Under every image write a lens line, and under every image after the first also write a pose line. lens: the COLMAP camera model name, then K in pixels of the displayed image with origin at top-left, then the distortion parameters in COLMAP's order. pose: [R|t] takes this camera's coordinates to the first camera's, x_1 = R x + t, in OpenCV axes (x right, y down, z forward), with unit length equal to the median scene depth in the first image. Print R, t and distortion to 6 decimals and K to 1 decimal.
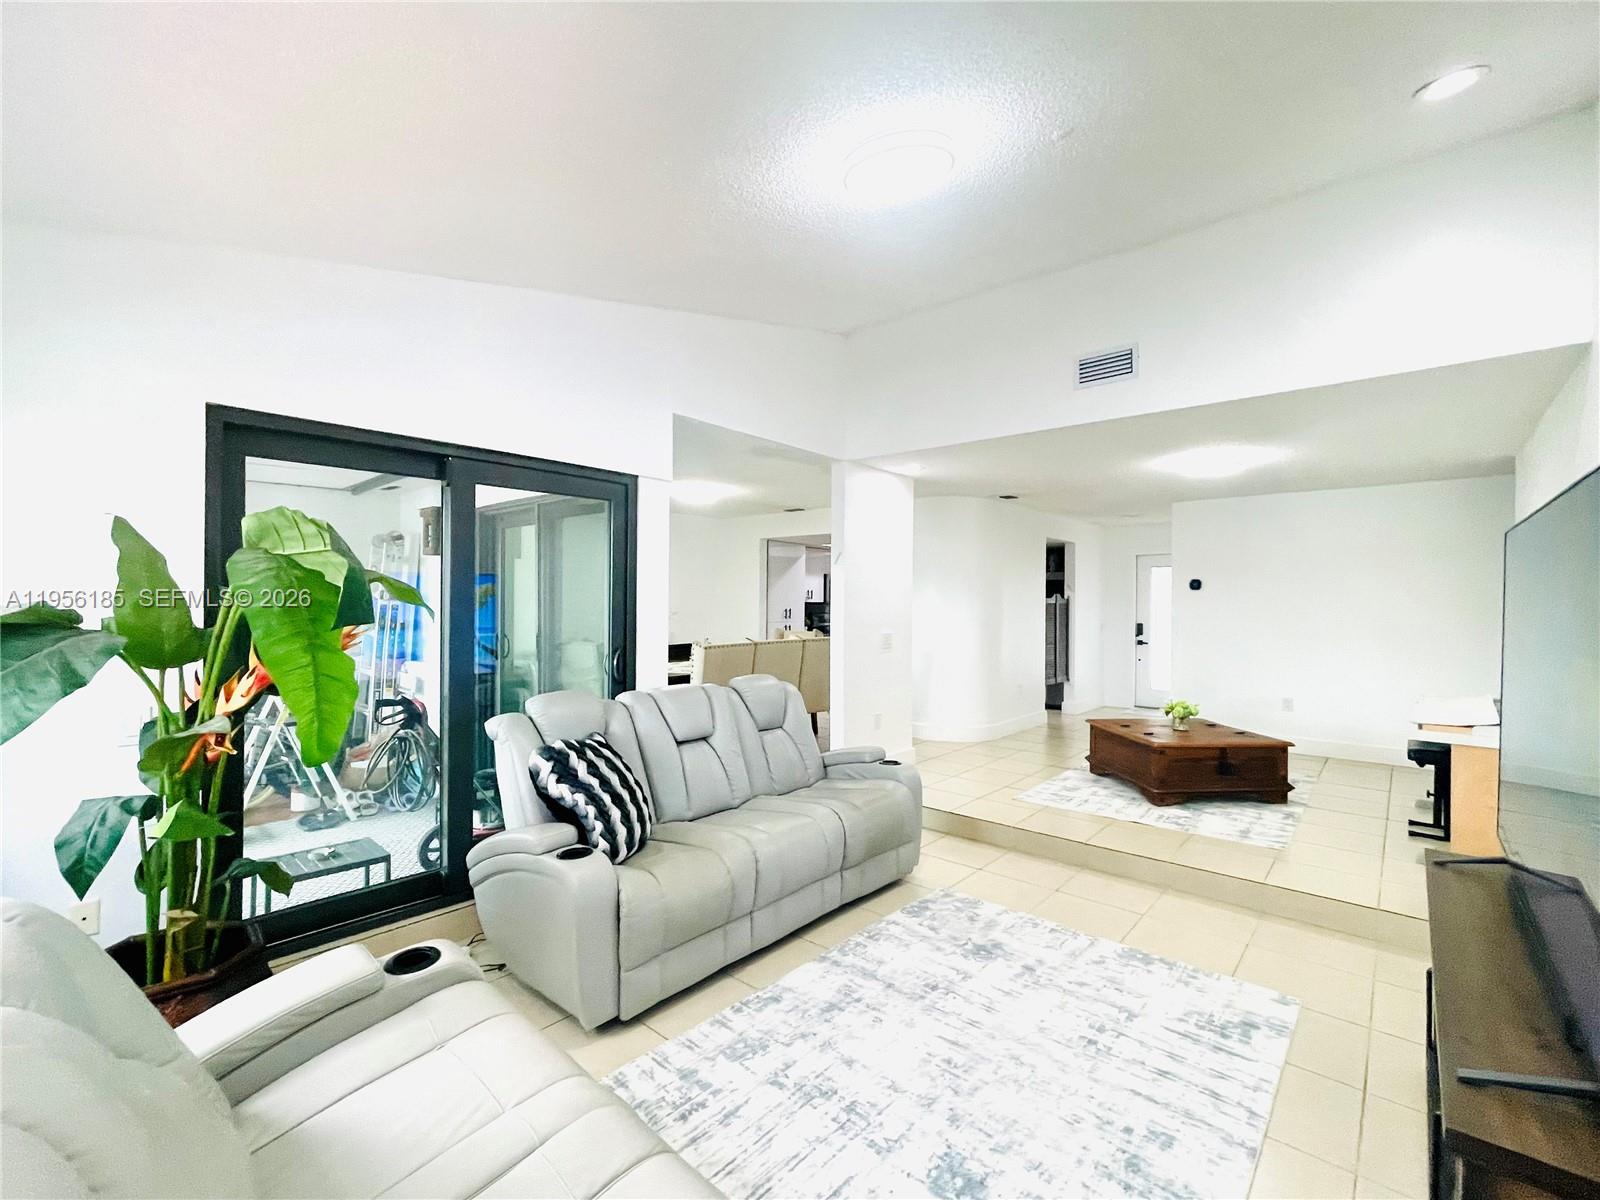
lens RADIAL K [[693.2, 0, 795.6], [0, 693.2, 604.2], [0, 0, 1]] dist [-0.004958, -0.000335]
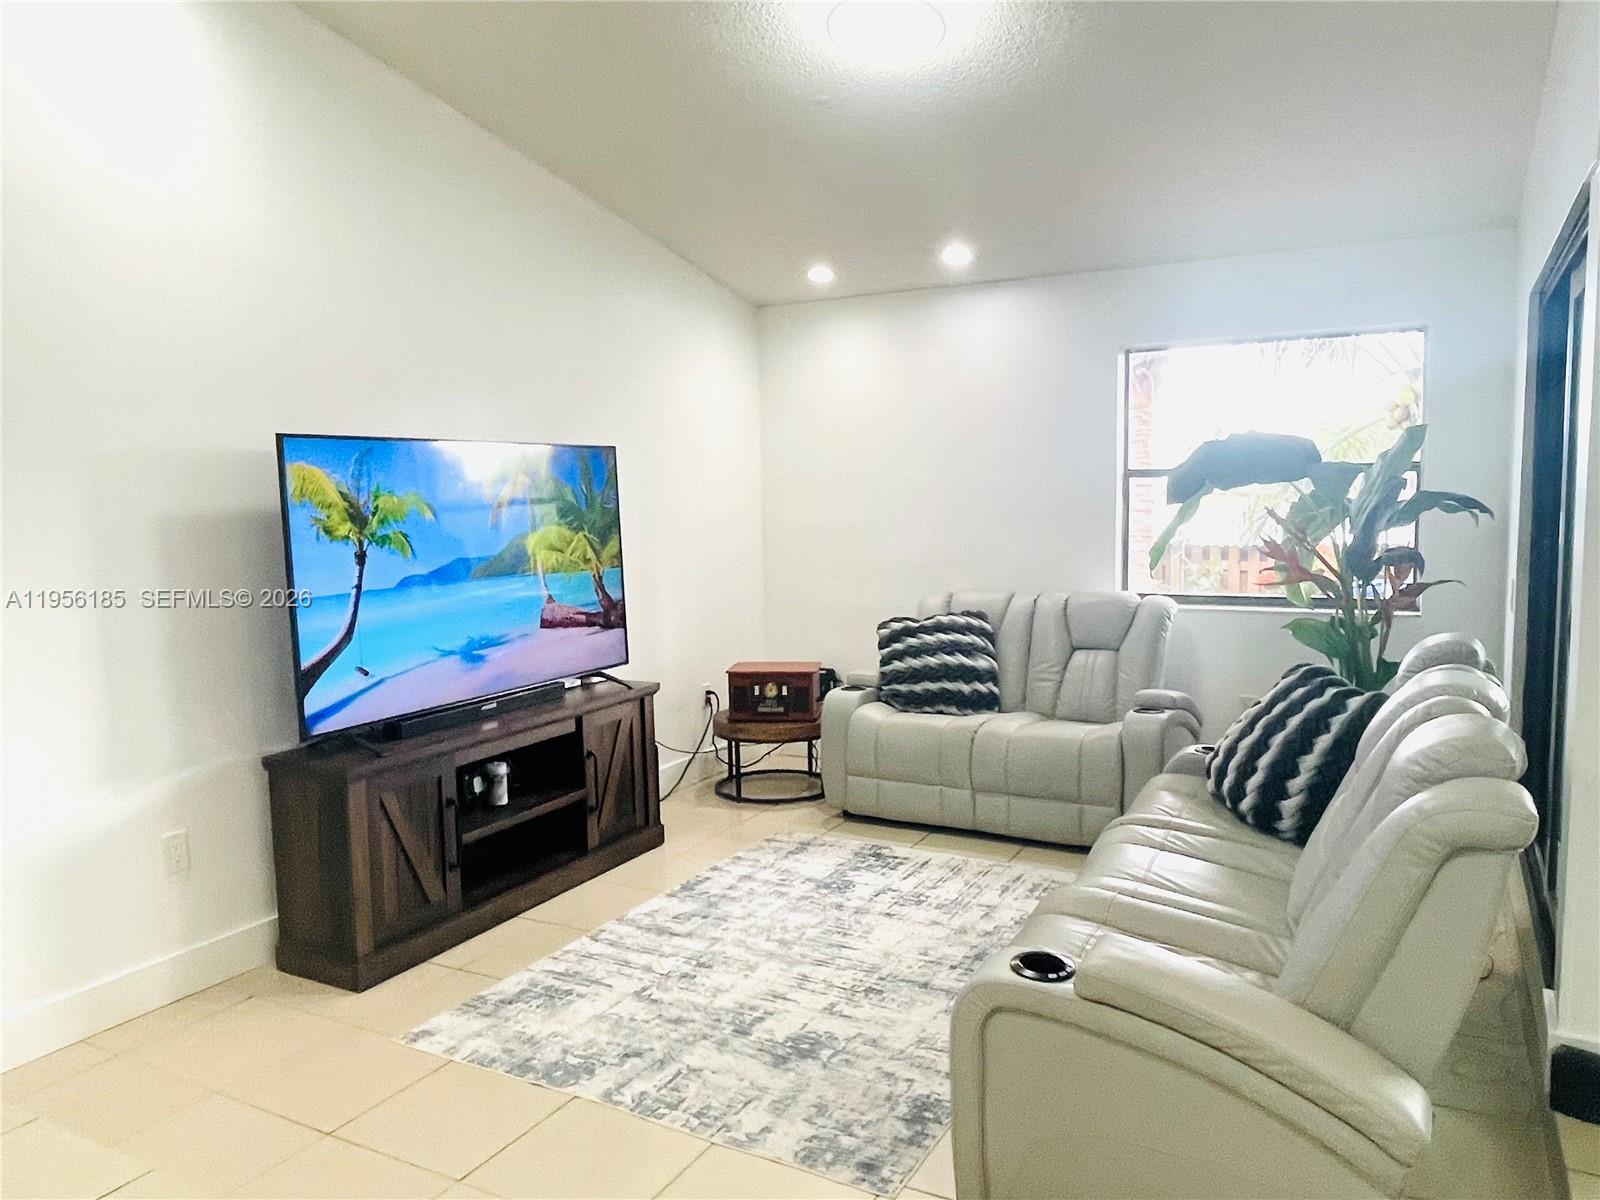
lens RADIAL K [[1127.4, 0, 799.8], [0, 1127.4, 596.8], [0, 0, 1]] dist [0.005666, -0.000286]
pose [[-0.976271, 0.039305, -0.212957, 0.550552], [0.020501, 0.995749, 0.089798, -0.005260], [0.215581, 0.083301, -0.972926, 2.265342]]
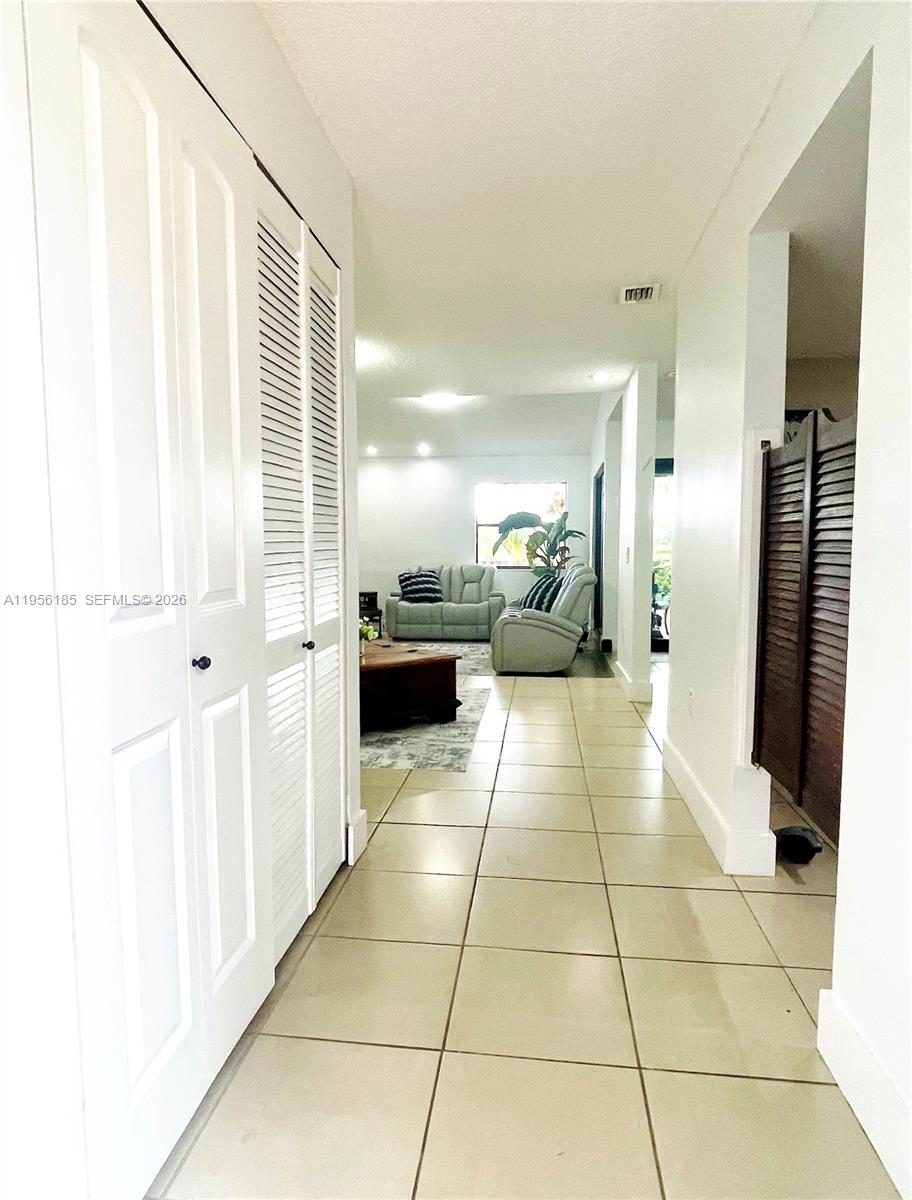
lens RADIAL K [[732.6, 0, 458.4], [0, 732.6, 601.4], [0, 0, 1]] dist [0.002082, 0.000016]
pose [[-0.821768, 0.043298, -0.568175, 1.932496], [0.002622, 0.997386, 0.072214, 0.097629], [0.569816, 0.057853, -0.819733, 3.638705]]
